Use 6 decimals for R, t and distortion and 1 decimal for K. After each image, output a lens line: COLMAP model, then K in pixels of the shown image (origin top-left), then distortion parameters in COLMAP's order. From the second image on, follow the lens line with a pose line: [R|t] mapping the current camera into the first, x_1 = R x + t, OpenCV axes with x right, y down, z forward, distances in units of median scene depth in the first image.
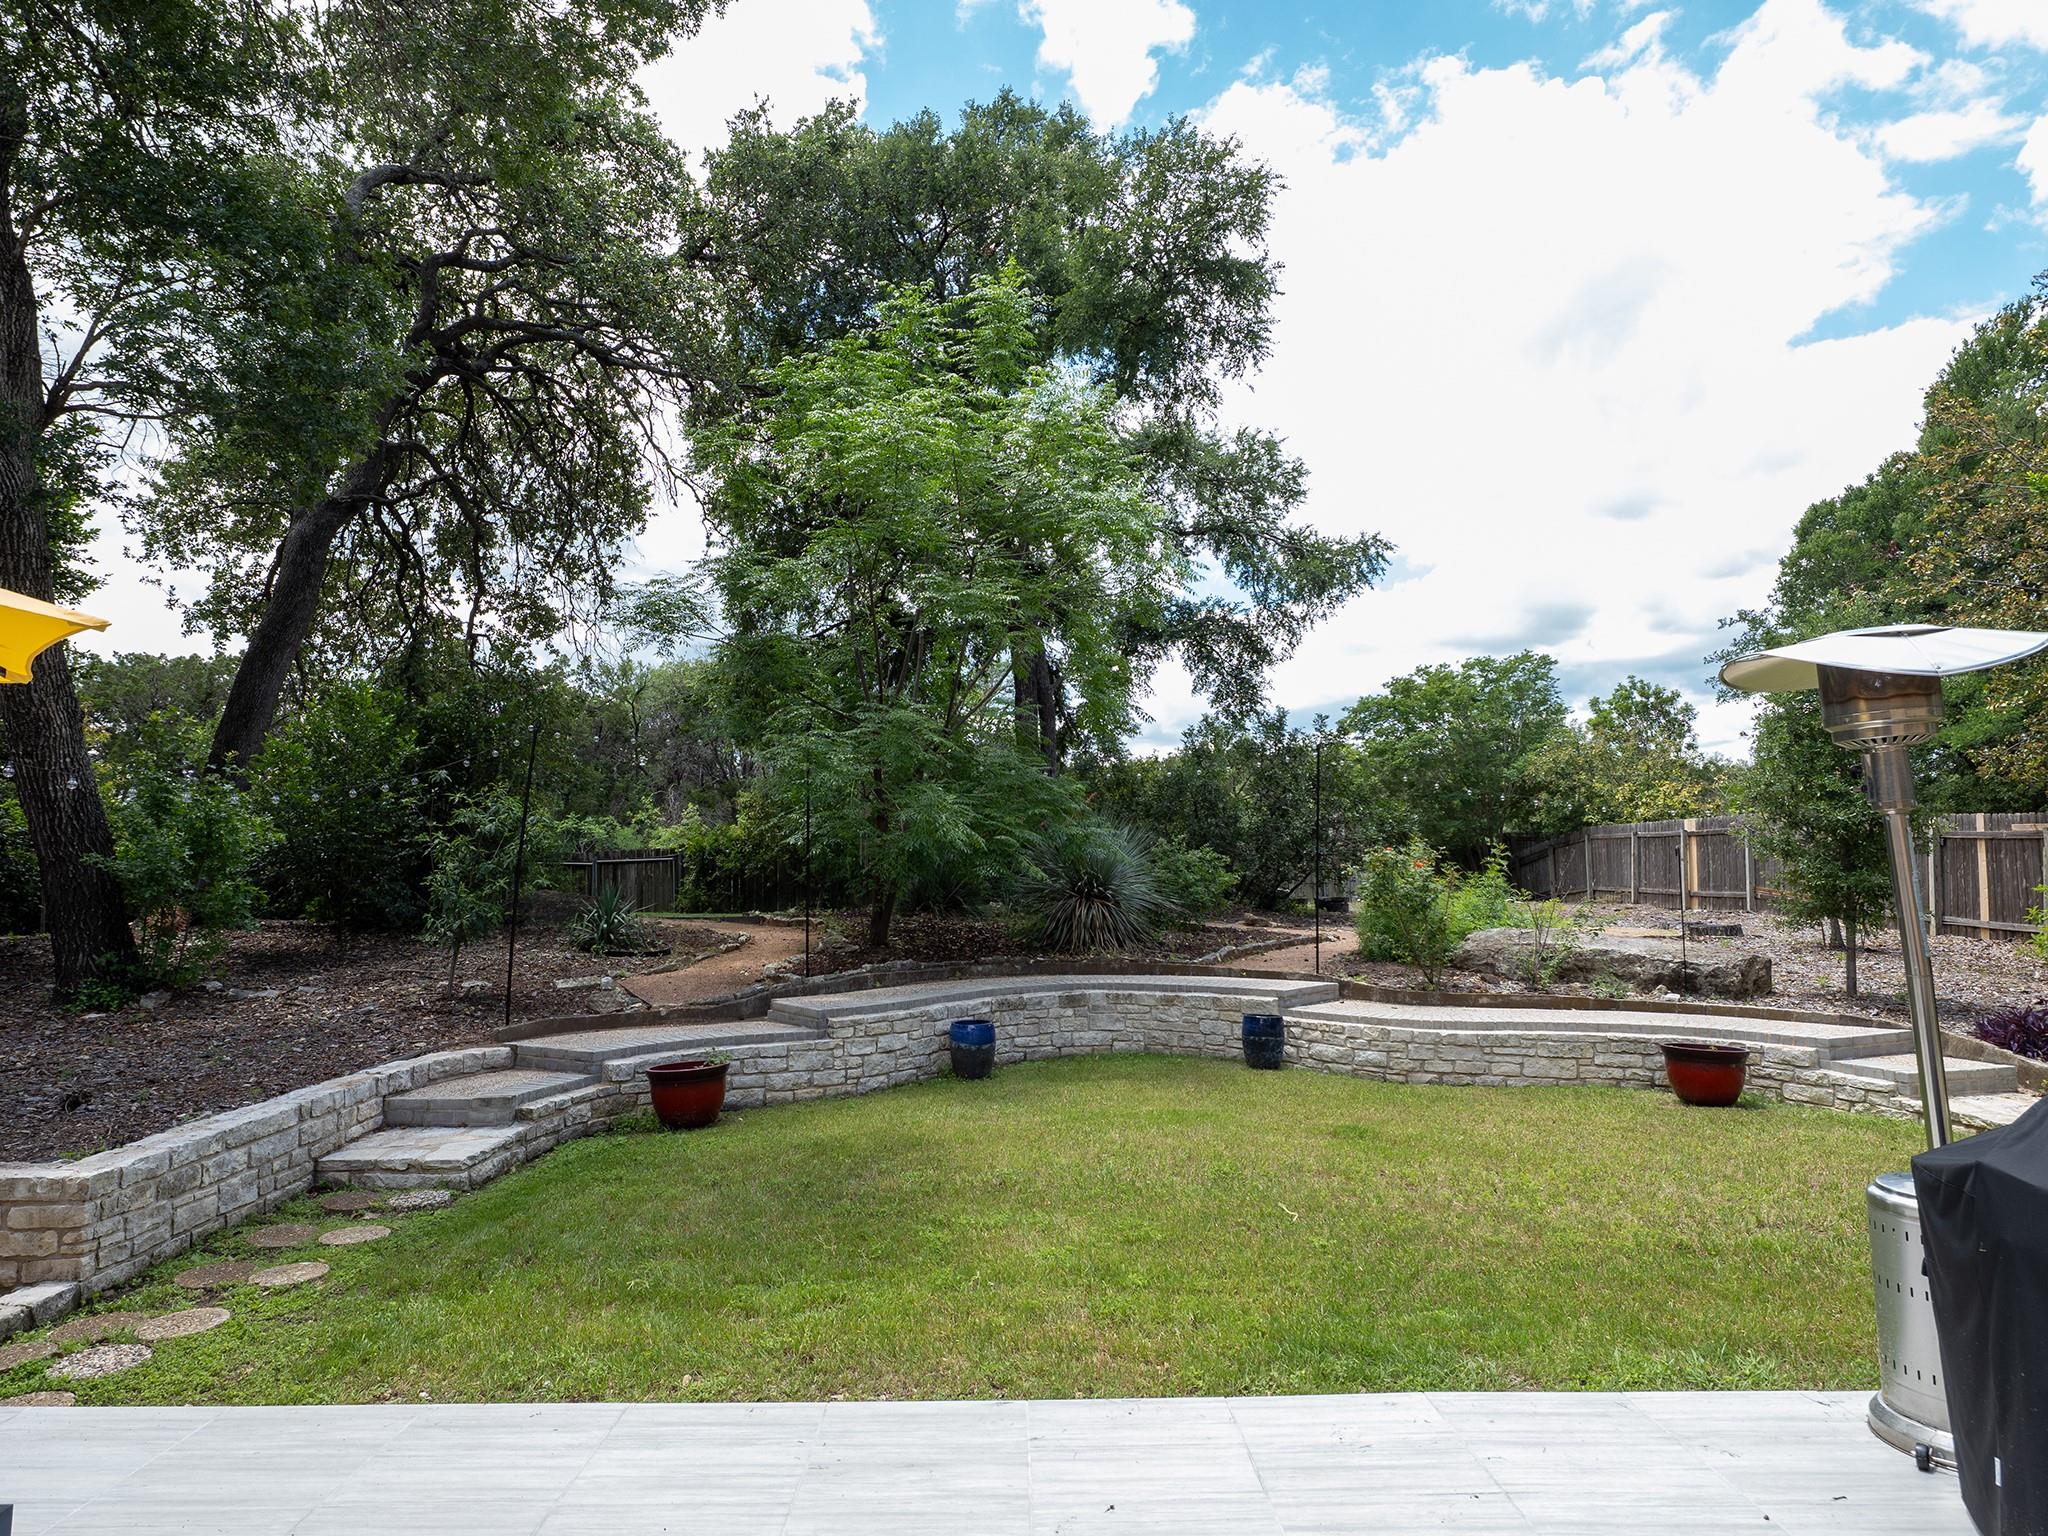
lens RADIAL K [[1206.4, 0, 1025.7], [0, 1206.4, 770.8], [0, 0, 1]] dist [0.001672, 0.000726]
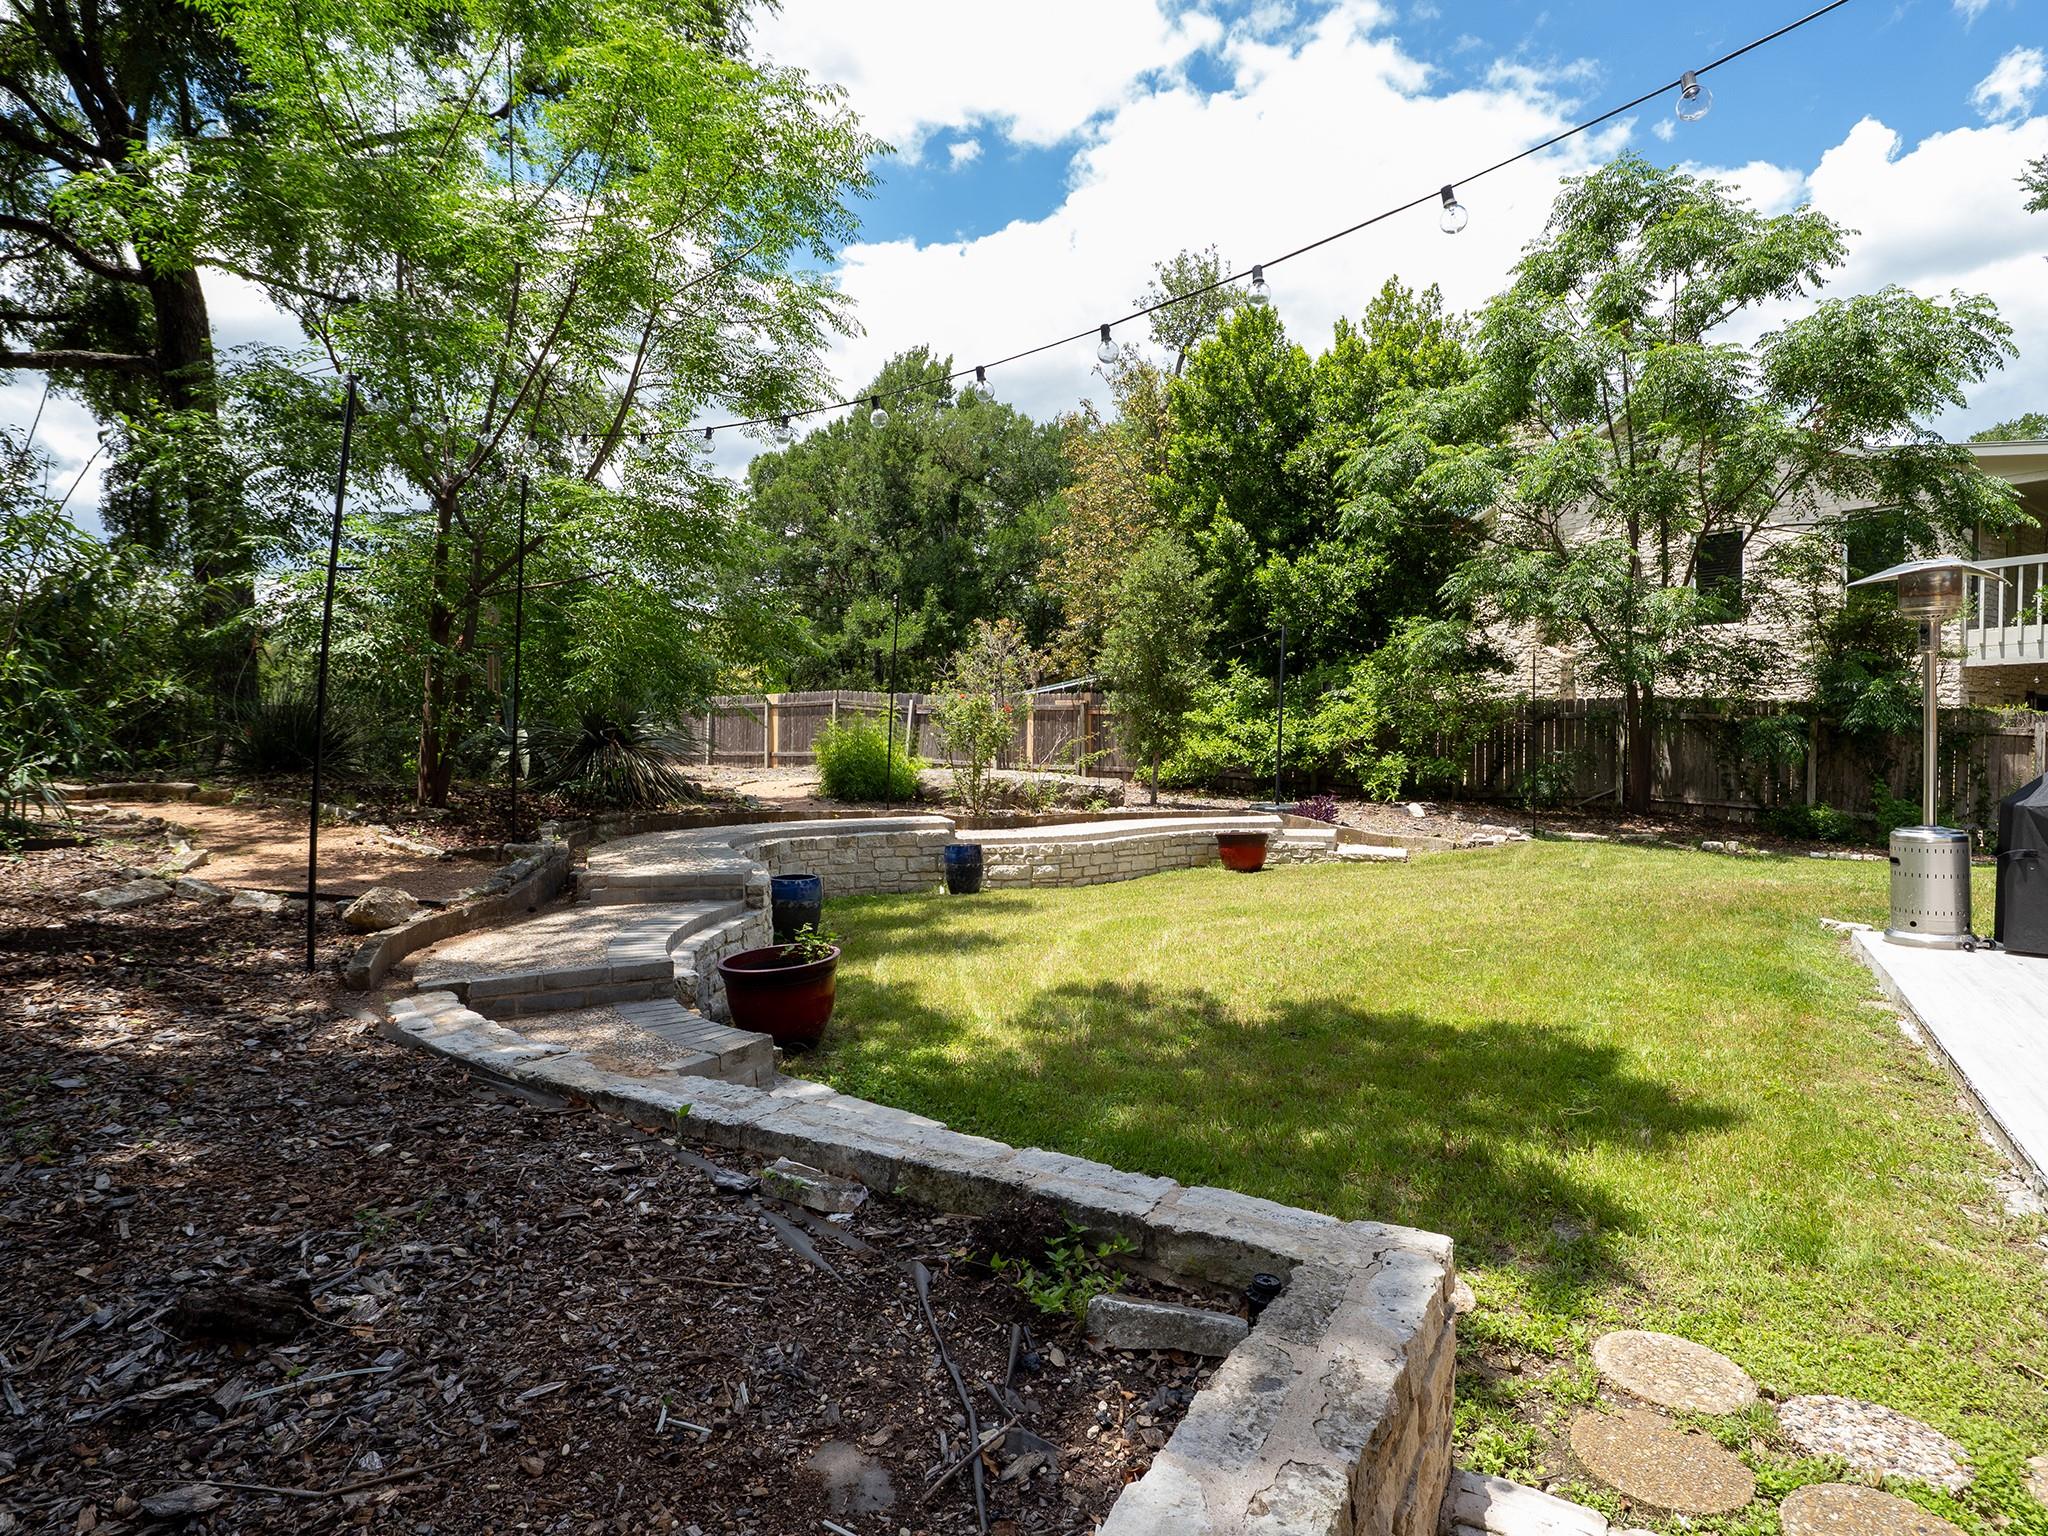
lens RADIAL K [[1087.9, 0, 1019.4], [0, 1087.9, 770.5], [0, 0, 1]] dist [0.000970, -0.000720]
pose [[0.524322, -0.019123, 0.851305, -0.594774], [-0.063725, 0.996063, 0.061623, 0.076737], [-0.849132, -0.086560, 0.521039, 0.472161]]
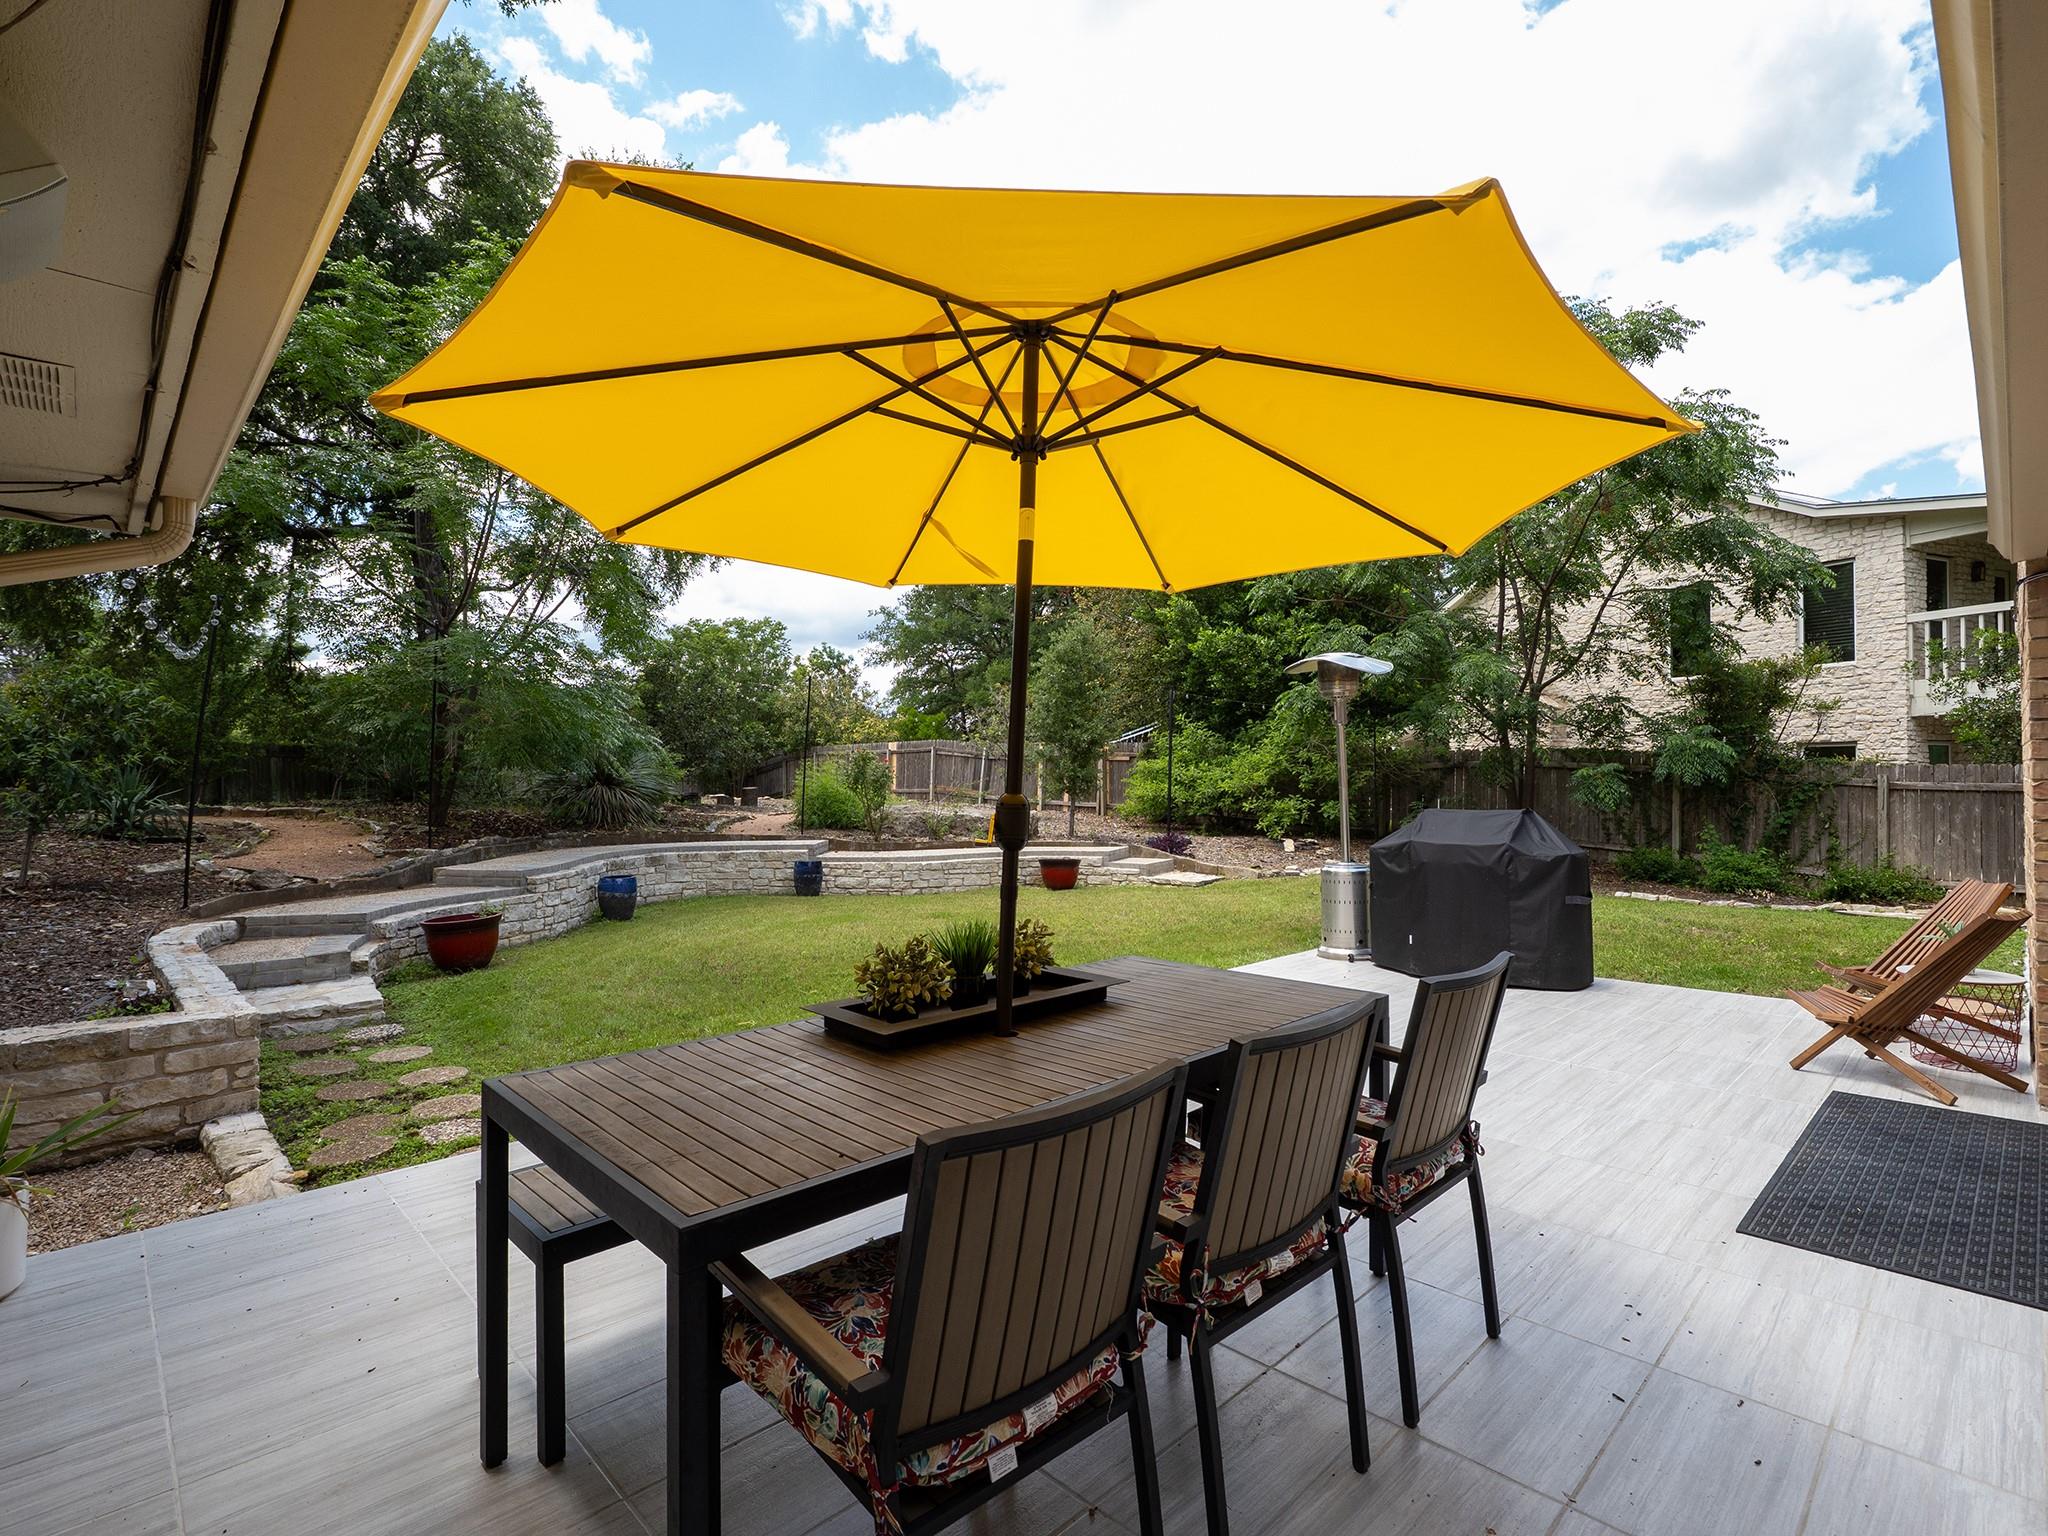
lens RADIAL K [[974.8, 0, 1017.4], [0, 974.8, 777.0], [0, 0, 1]] dist [-0.005556, -0.000513]
pose [[0.722707, 0.007291, 0.691116, -0.440640], [-0.058528, 0.996998, 0.050685, 0.027307], [-0.688672, -0.077081, 0.720964, -0.016199]]
